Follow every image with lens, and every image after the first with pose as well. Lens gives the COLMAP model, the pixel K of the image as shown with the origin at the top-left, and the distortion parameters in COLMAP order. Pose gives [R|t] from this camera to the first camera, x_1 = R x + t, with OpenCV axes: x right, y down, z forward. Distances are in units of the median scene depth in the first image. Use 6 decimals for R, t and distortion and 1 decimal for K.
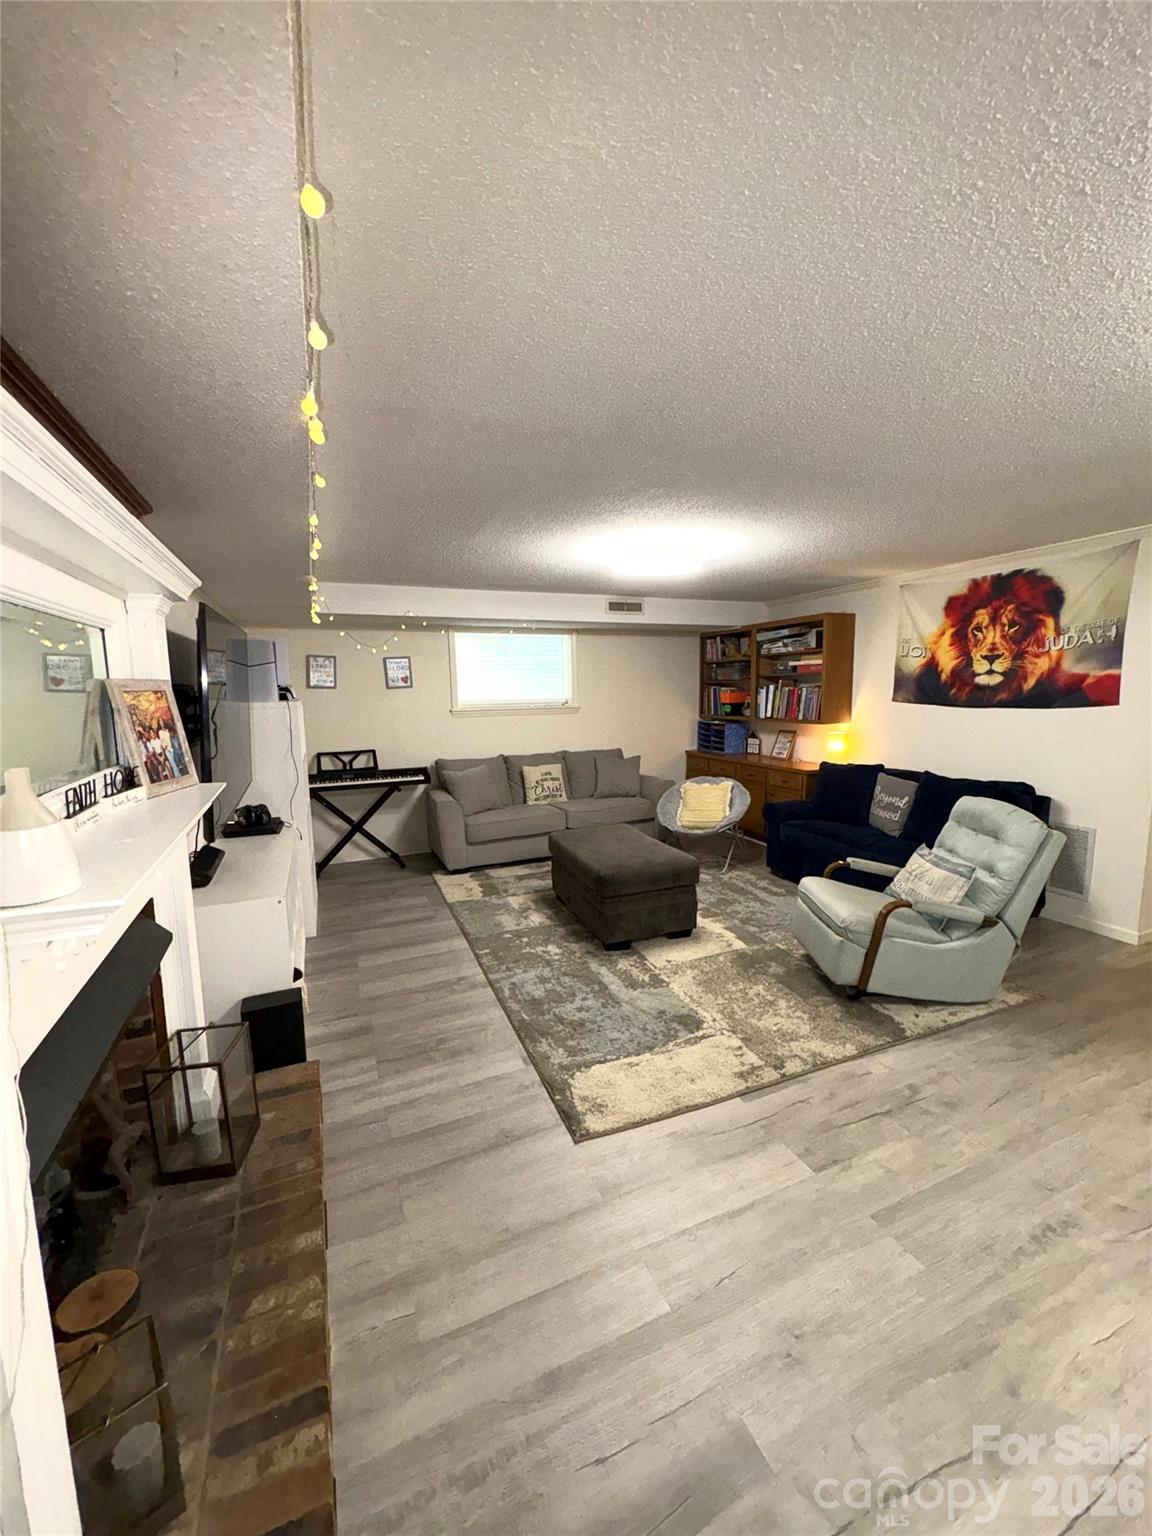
lens RADIAL K [[614.3, 0, 576.0], [0, 614.3, 768.0], [0, 0, 1]] dist [-0.000775, -0.000163]
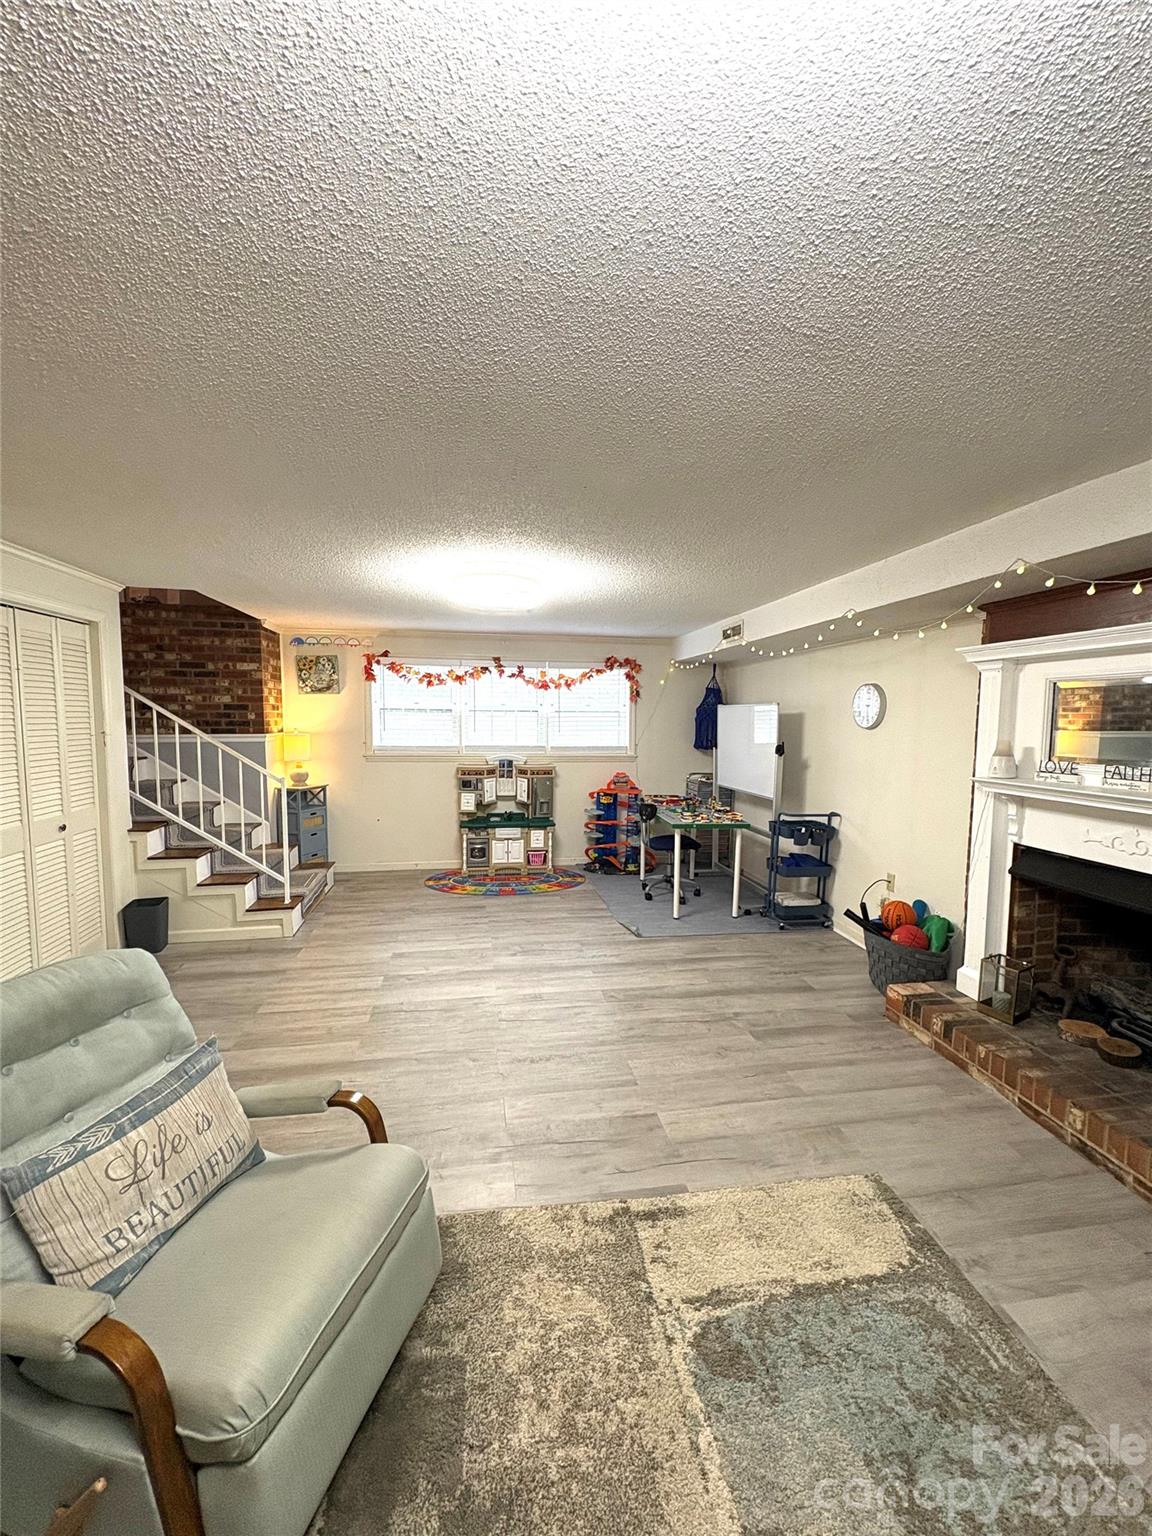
lens RADIAL K [[614.3, 0, 576.0], [0, 614.3, 768.0], [0, 0, 1]] dist [-0.000775, -0.000163]
pose [[-0.972551, -0.012766, 0.232341, 0.202022], [0.038366, 0.976032, 0.214221, -0.214123], [-0.229507, 0.217254, -0.948750, 1.536961]]
